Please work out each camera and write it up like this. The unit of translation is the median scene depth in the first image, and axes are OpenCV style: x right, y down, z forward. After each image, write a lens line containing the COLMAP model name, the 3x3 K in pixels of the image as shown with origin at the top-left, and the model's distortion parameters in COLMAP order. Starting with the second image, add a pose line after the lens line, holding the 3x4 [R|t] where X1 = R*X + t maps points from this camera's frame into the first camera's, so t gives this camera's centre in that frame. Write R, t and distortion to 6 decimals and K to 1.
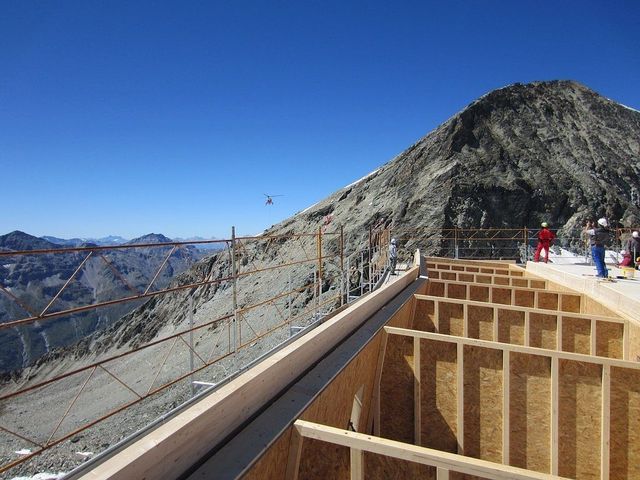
lens RADIAL K [[491.1, 0, 320.4], [0, 491.1, 236.4], [0, 0, 1]] dist [0.003021, 0.010478]
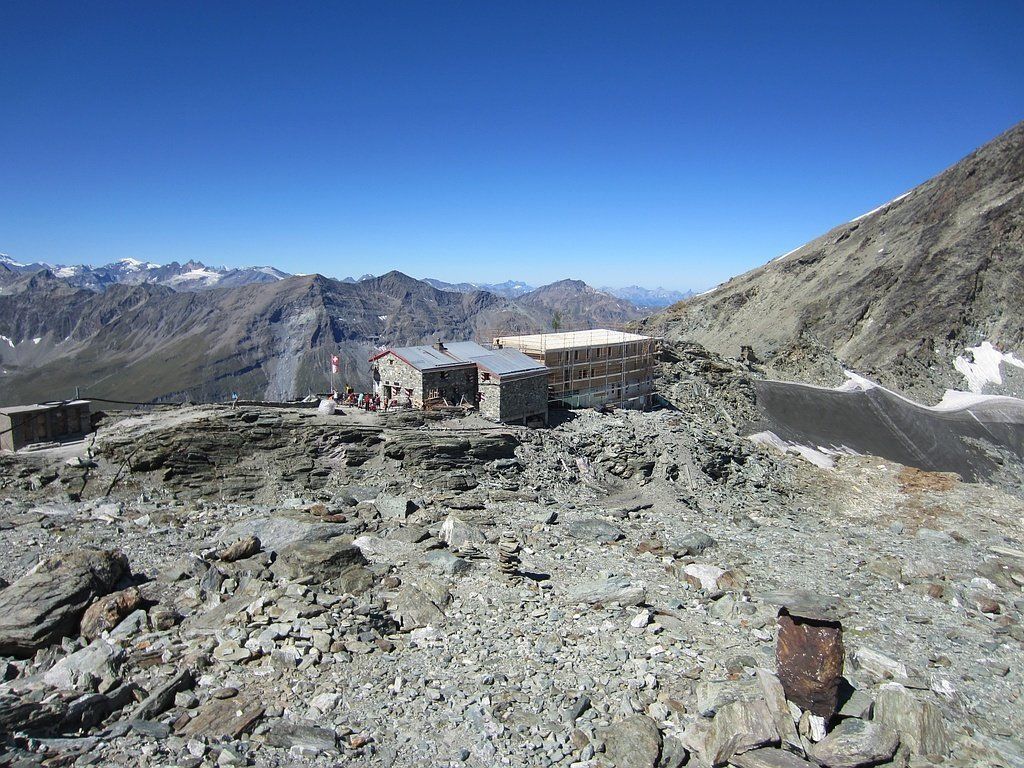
lens RADIAL K [[785.7, 0, 512.6], [0, 785.7, 384.8], [0, 0, 1]] dist [0.003021, 0.010478]
pose [[0.920115, 0.082599, -0.382839, 0.059981], [-0.034420, 0.990780, 0.131039, -0.009420], [0.390133, -0.107393, 0.914474, -0.129126]]
